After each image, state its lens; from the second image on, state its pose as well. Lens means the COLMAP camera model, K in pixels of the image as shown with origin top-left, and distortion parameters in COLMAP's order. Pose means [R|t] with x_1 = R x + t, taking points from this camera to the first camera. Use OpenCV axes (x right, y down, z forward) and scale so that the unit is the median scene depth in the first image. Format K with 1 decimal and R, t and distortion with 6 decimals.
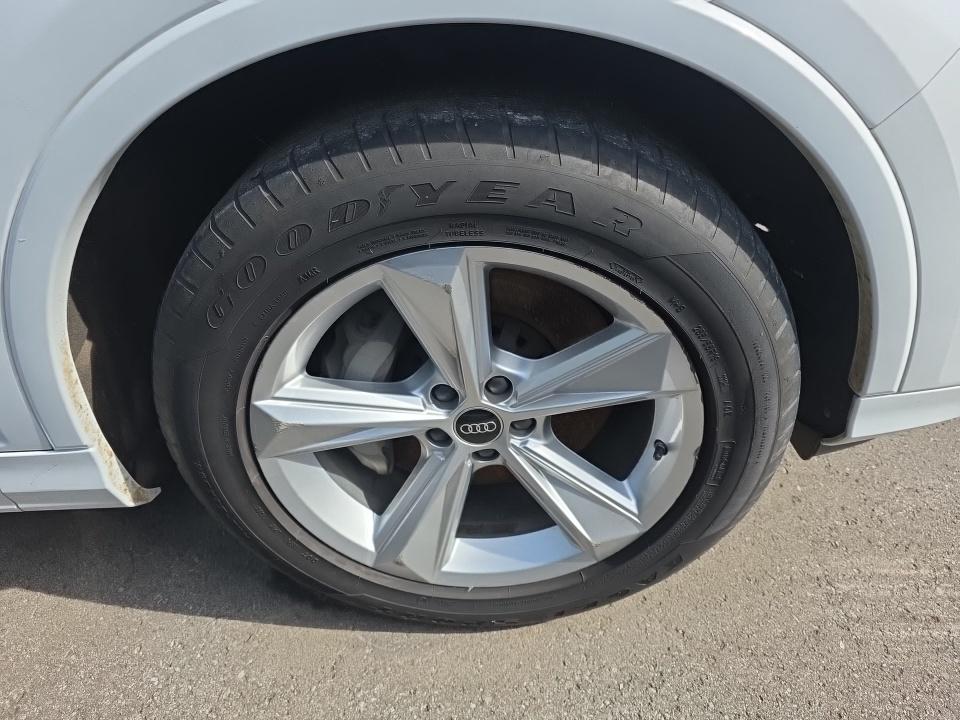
lens RADIAL K [[652.0, 0, 483.2], [0, 652.0, 353.8], [0, 0, 1]] dist [0.022756, 0.001935]
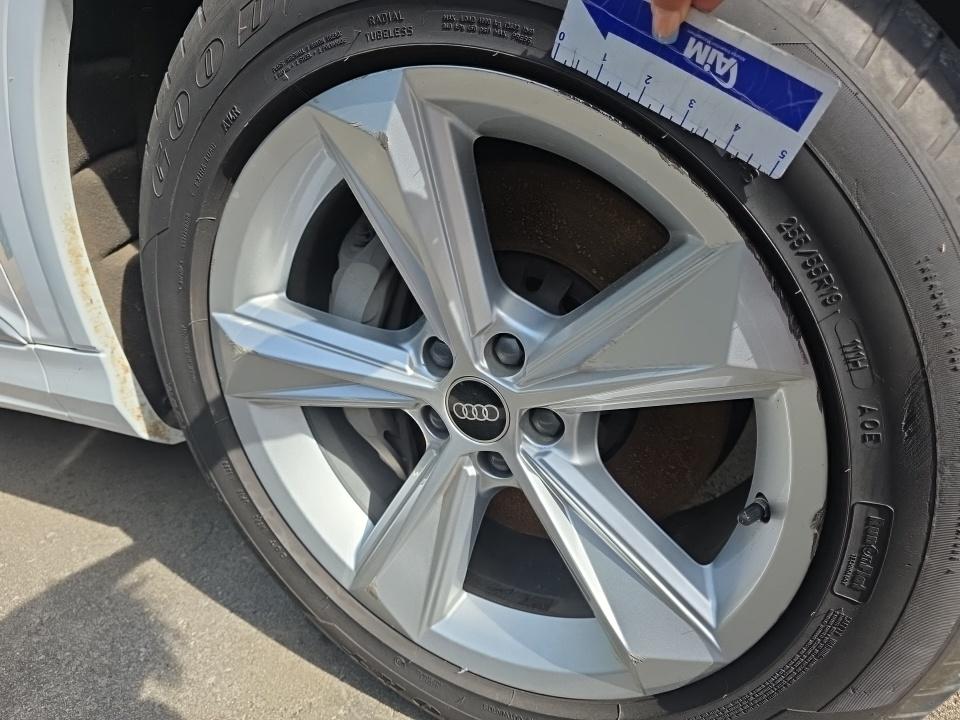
lens RADIAL K [[652.0, 0, 474.0], [0, 652.0, 367.9], [0, 0, 1]] dist [0.022756, 0.001935]
pose [[0.877856, 0.148864, -0.455201, 0.294927], [-0.222191, 0.968579, -0.111743, 0.145237], [0.424264, 0.199236, 0.883349, 0.385282]]
